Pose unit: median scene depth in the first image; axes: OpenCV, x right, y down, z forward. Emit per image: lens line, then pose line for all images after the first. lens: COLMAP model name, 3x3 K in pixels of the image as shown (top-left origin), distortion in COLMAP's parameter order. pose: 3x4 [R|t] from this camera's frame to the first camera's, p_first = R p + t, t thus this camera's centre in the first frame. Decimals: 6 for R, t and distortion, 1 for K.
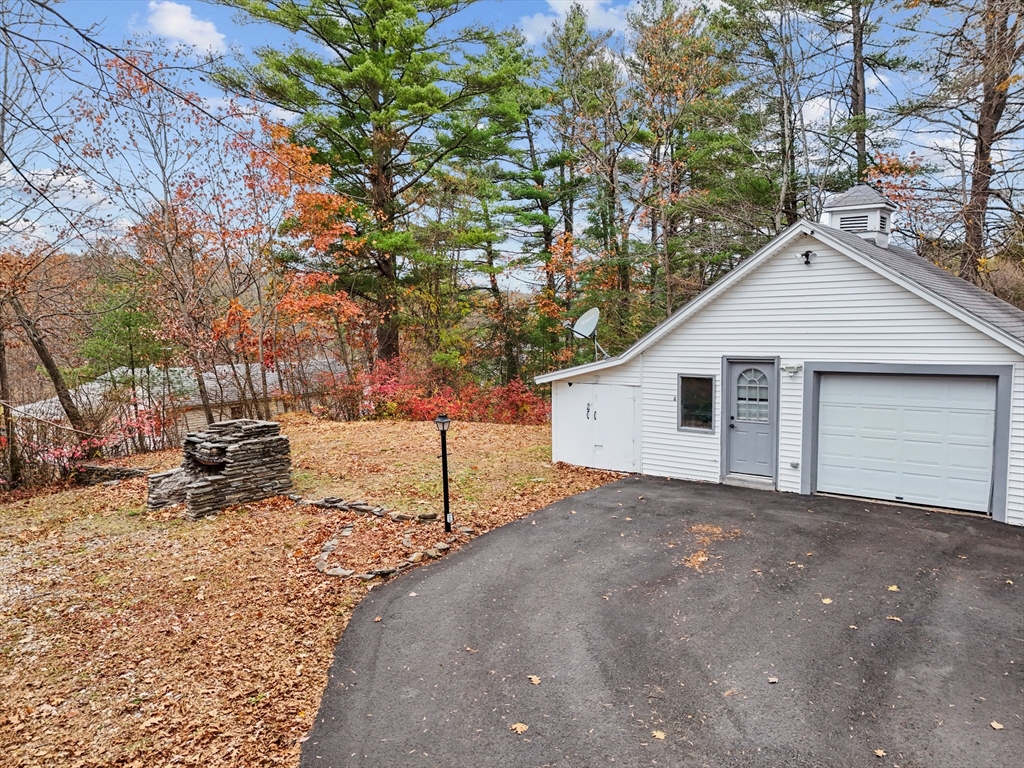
lens RADIAL K [[747.5, 0, 512.0], [0, 747.5, 384.0], [0, 0, 1]] dist [0.100024, -0.095296]
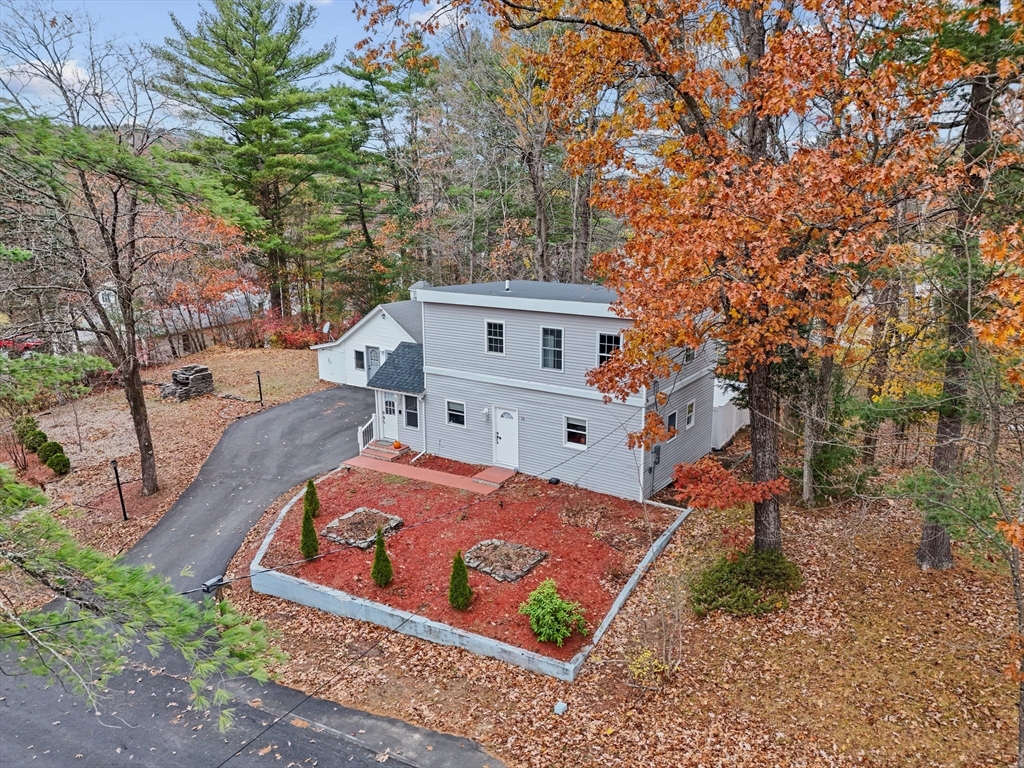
lens RADIAL K [[747.5, 0, 512.0], [0, 747.5, 384.0], [0, 0, 1]] dist [0.100024, -0.095296]
pose [[0.997781, -0.009914, 0.065837, 0.632338], [-0.001337, 0.985667, 0.168695, -0.365986], [-0.066566, -0.168409, 0.983467, -1.848326]]
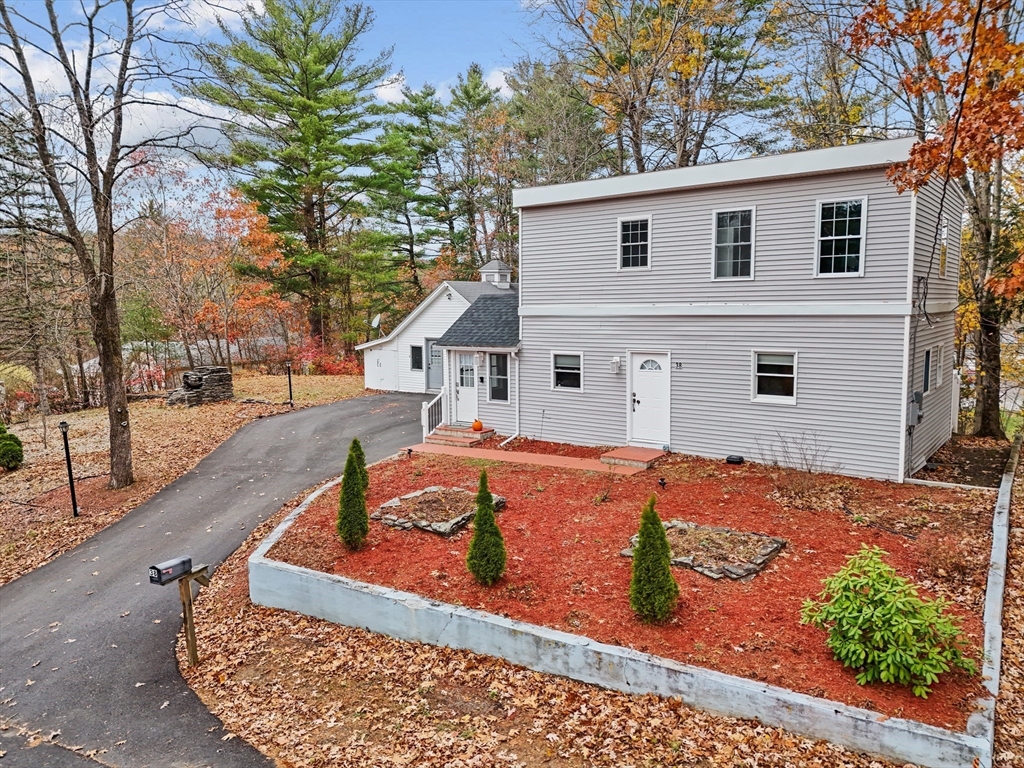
lens RADIAL K [[747.5, 0, 512.0], [0, 747.5, 384.0], [0, 0, 1]] dist [0.100024, -0.095296]
pose [[0.999827, 0.000154, 0.018601, 0.486939], [-0.000744, 0.999495, 0.031756, 0.031500], [-0.018587, -0.031764, 0.999323, -1.233068]]
